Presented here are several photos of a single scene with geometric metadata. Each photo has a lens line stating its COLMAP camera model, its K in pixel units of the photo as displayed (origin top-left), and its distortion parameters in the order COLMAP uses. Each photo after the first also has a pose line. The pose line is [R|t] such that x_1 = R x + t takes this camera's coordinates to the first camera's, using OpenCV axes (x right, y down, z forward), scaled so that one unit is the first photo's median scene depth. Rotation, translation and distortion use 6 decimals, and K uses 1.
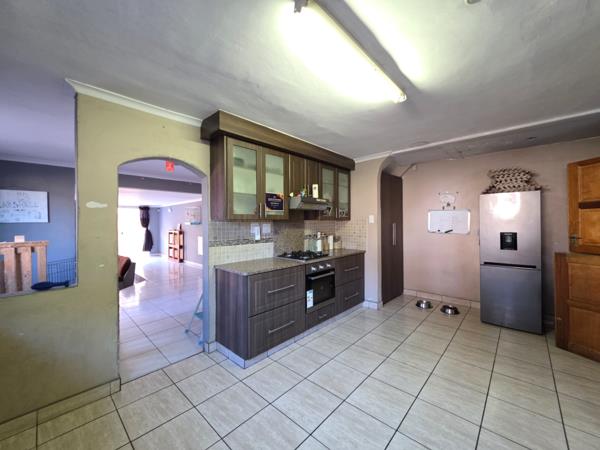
lens RADIAL K [[240.4, 0, 302.4], [0, 240.4, 222.8], [0, 0, 1]] dist [-0.000453, 0.001327]
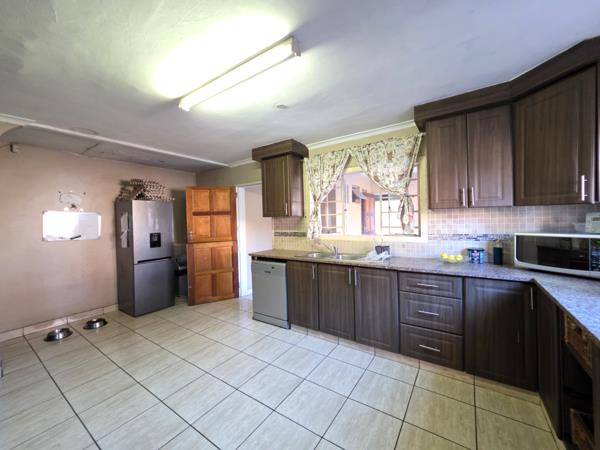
lens RADIAL K [[240.4, 0, 300.4], [0, 240.4, 223.5], [0, 0, 1]] dist [-0.000453, 0.001327]
pose [[-0.143200, -0.003557, 0.989687, -0.491767], [0.025643, 0.999644, 0.007303, 0.000057], [-0.989362, 0.026424, -0.143057, 0.458073]]
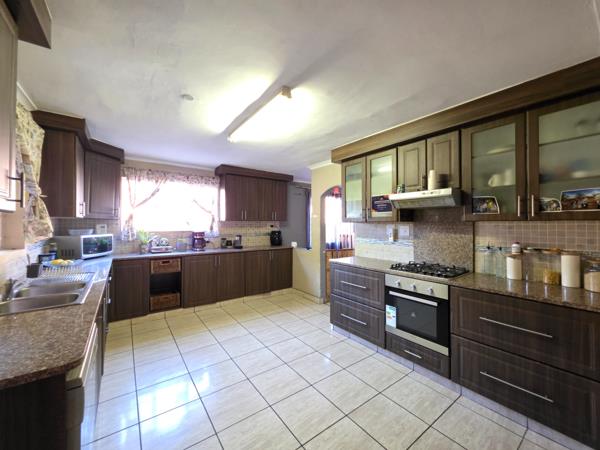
lens RADIAL K [[240.4, 0, 299.6], [0, 240.4, 223.8], [0, 0, 1]] dist [-0.000453, 0.001327]
pose [[-0.194499, 0.006666, -0.980880, 0.917450], [0.000262, 0.999977, 0.006744, -0.011254], [0.980903, 0.001054, -0.194496, 0.855170]]
